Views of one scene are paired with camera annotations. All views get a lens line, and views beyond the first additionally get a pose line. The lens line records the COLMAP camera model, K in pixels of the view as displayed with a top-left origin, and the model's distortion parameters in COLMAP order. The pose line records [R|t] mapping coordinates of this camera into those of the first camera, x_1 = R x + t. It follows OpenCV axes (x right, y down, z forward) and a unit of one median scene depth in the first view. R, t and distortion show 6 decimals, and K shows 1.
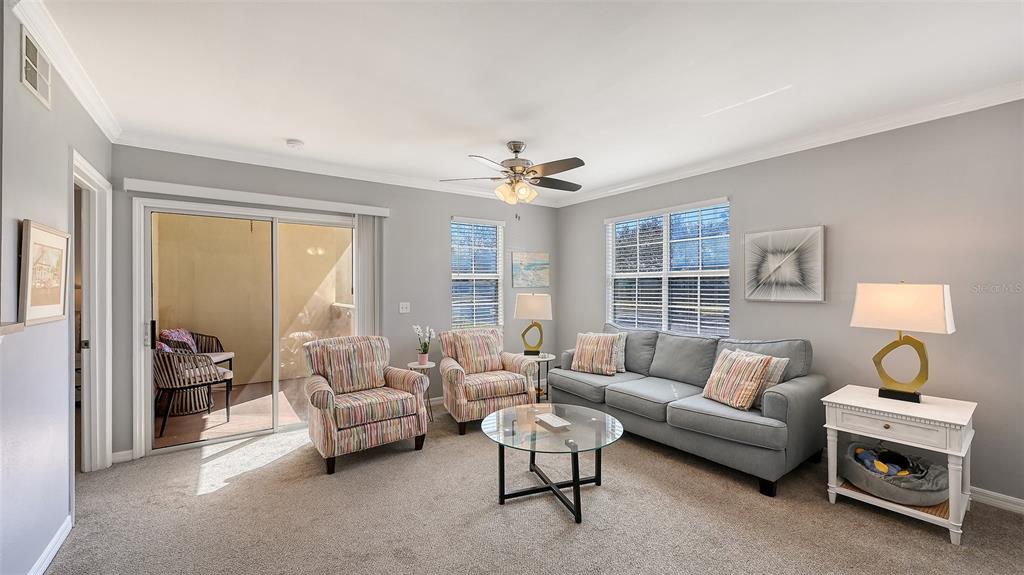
lens RADIAL K [[411.1, 0, 512.4], [0, 411.1, 289.9], [0, 0, 1]] dist [0.000183, -0.001030]
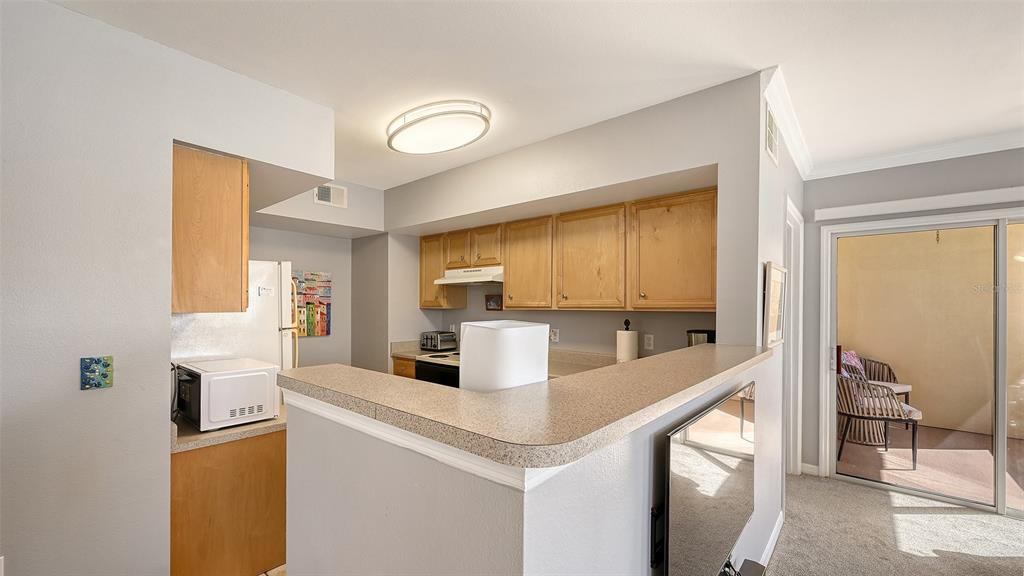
lens RADIAL K [[411.1, 0, 517.1], [0, 411.1, 304.9], [0, 0, 1]] dist [0.000183, -0.001030]
pose [[0.252655, 0.004581, -0.967546, -0.094267], [-0.006661, 0.999973, 0.002995, -0.020580], [0.967534, 0.005688, 0.252678, -0.013903]]
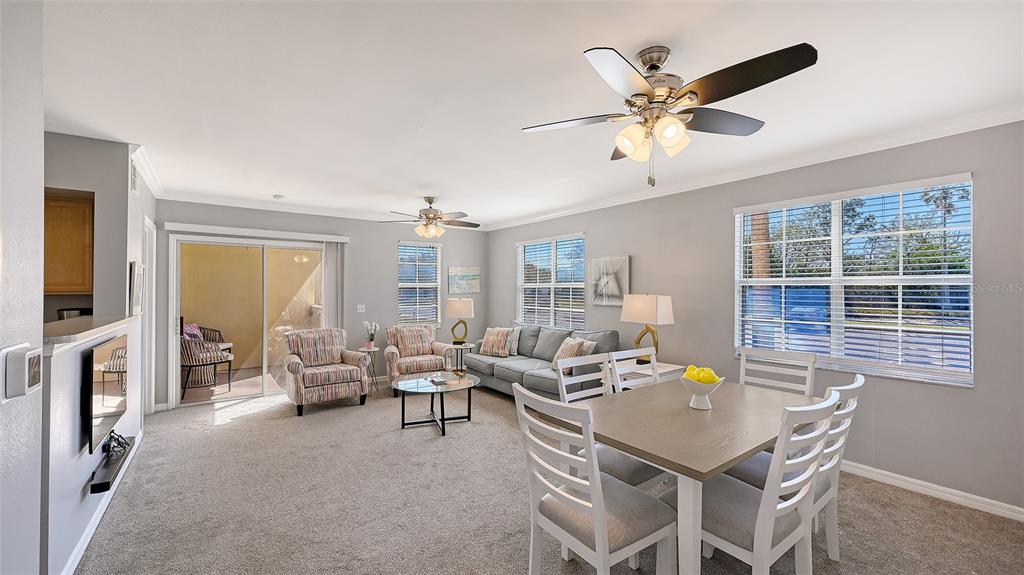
lens RADIAL K [[411.1, 0, 511.6], [0, 411.1, 289.5], [0, 0, 1]] dist [0.000183, -0.001030]
pose [[0.999884, 0.005025, 0.014367, 0.274175], [-0.004961, 0.999978, -0.004482, -0.020750], [-0.014390, 0.004410, 0.999887, -0.466038]]
